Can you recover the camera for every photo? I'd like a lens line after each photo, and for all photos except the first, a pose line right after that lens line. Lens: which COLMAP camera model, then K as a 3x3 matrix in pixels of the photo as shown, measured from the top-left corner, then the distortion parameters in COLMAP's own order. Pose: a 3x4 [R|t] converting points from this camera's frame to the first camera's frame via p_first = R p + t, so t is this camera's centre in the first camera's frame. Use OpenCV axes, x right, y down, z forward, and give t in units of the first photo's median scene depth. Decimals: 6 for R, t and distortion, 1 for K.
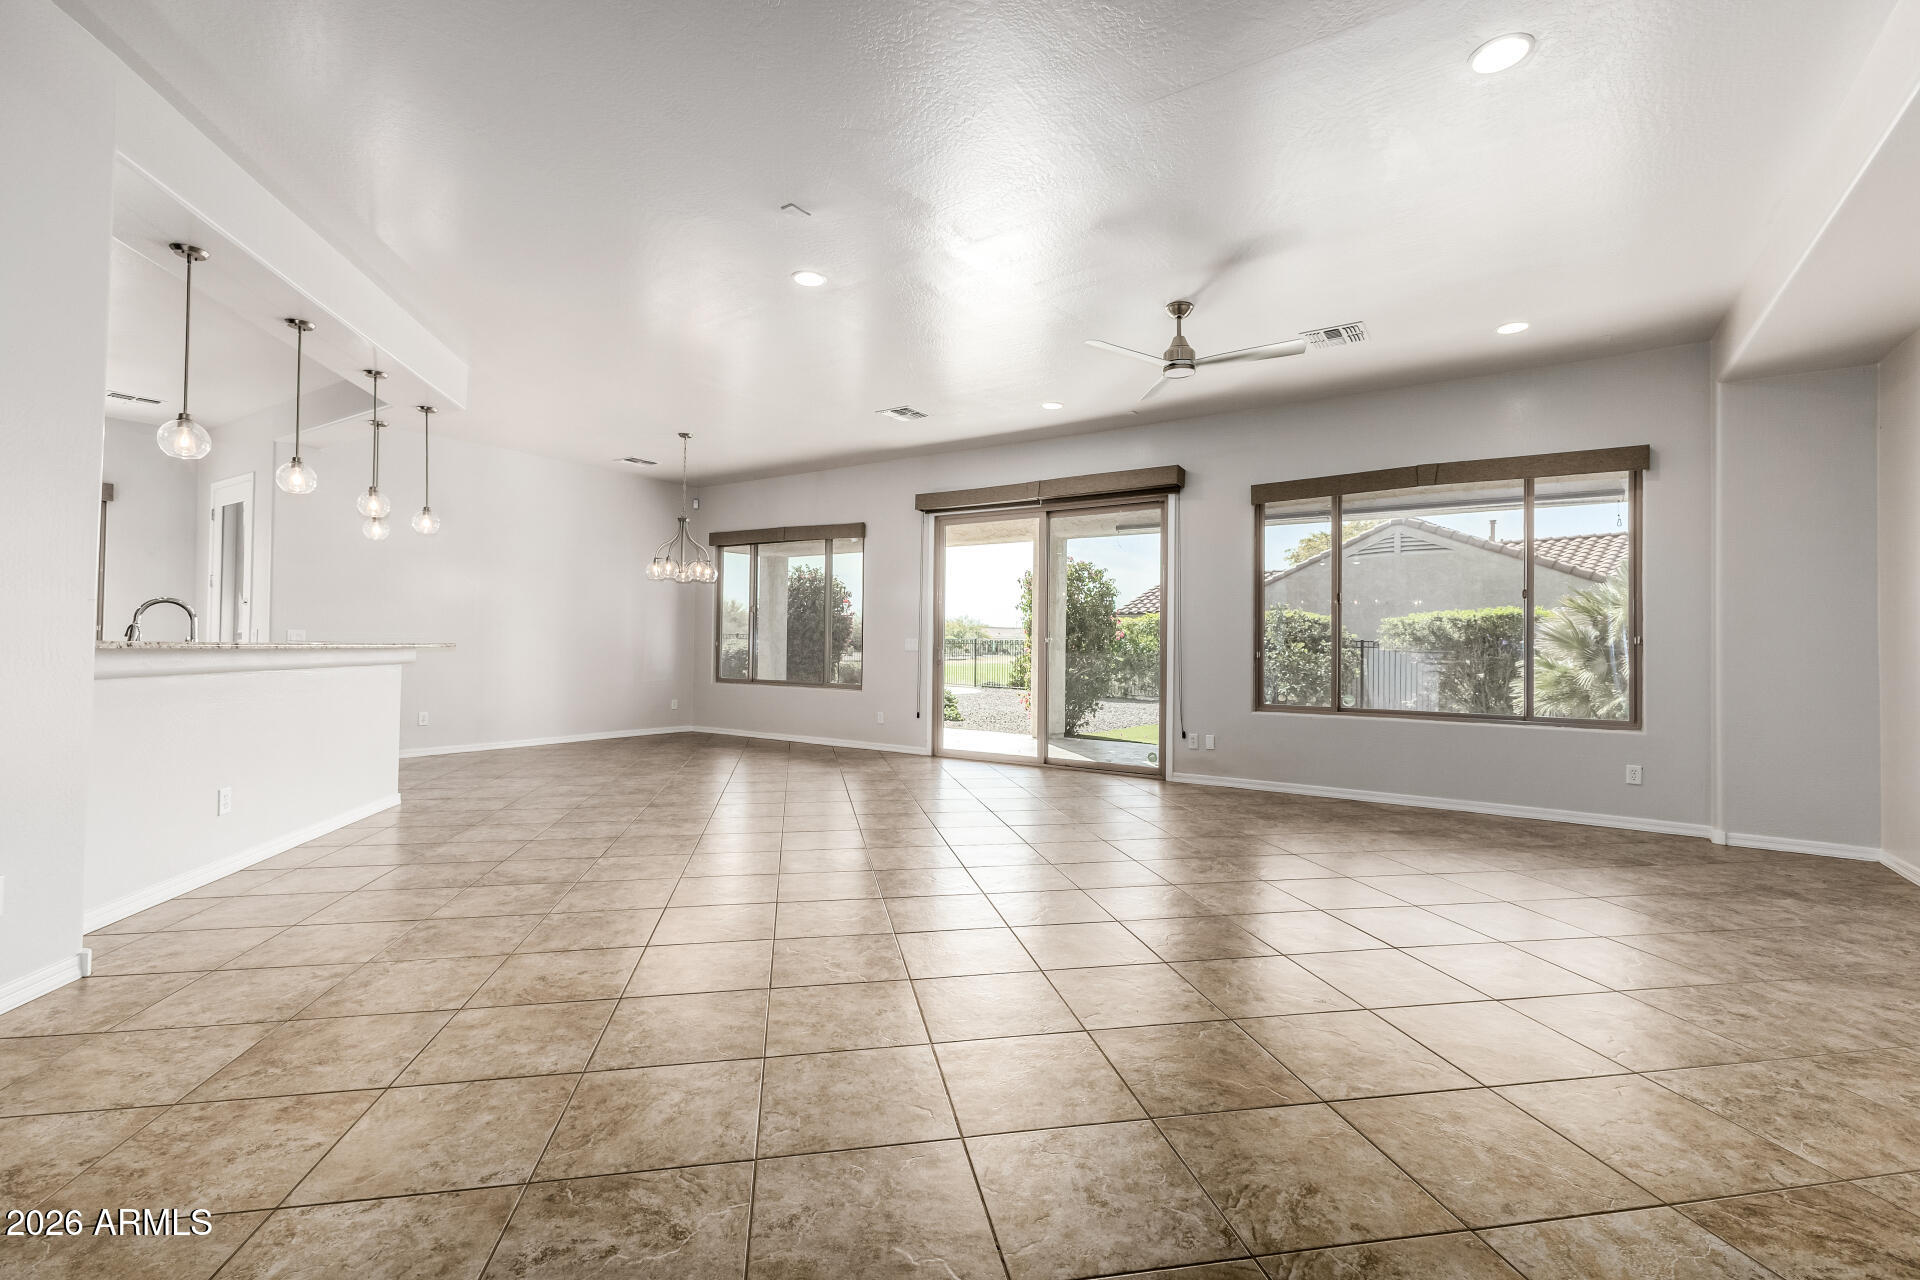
lens RADIAL K [[834.9, 0, 967.4], [0, 834.9, 629.6], [0, 0, 1]] dist [0.011613, -0.001229]
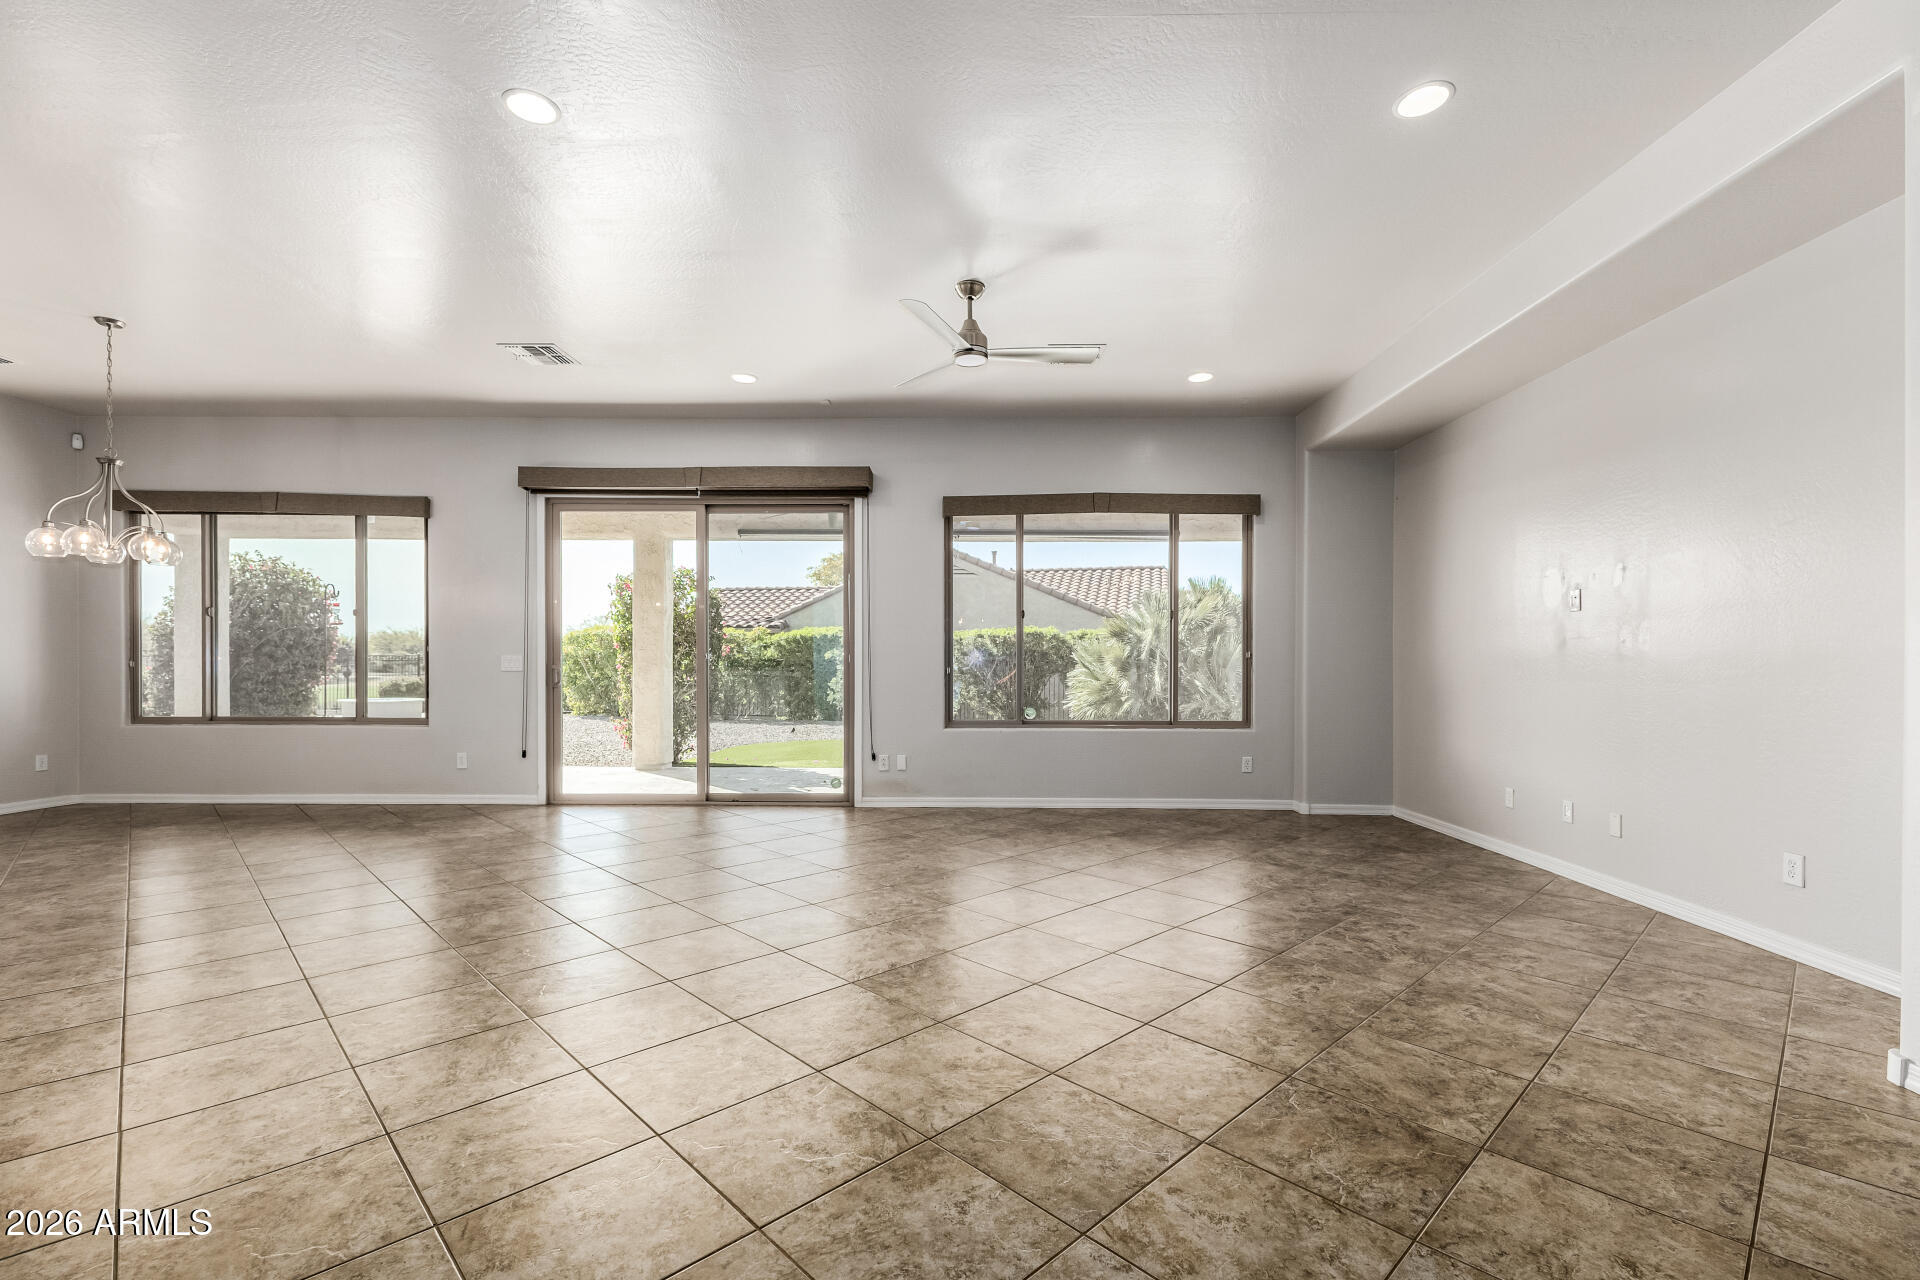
lens RADIAL K [[834.9, 0, 936.2], [0, 834.9, 671.6], [0, 0, 1]] dist [0.011613, -0.001229]
pose [[0.841117, -0.014677, 0.540654, -0.184240], [-0.003310, 0.999473, 0.032282, -0.000571], [-0.540843, -0.028942, 0.840625, 0.170454]]
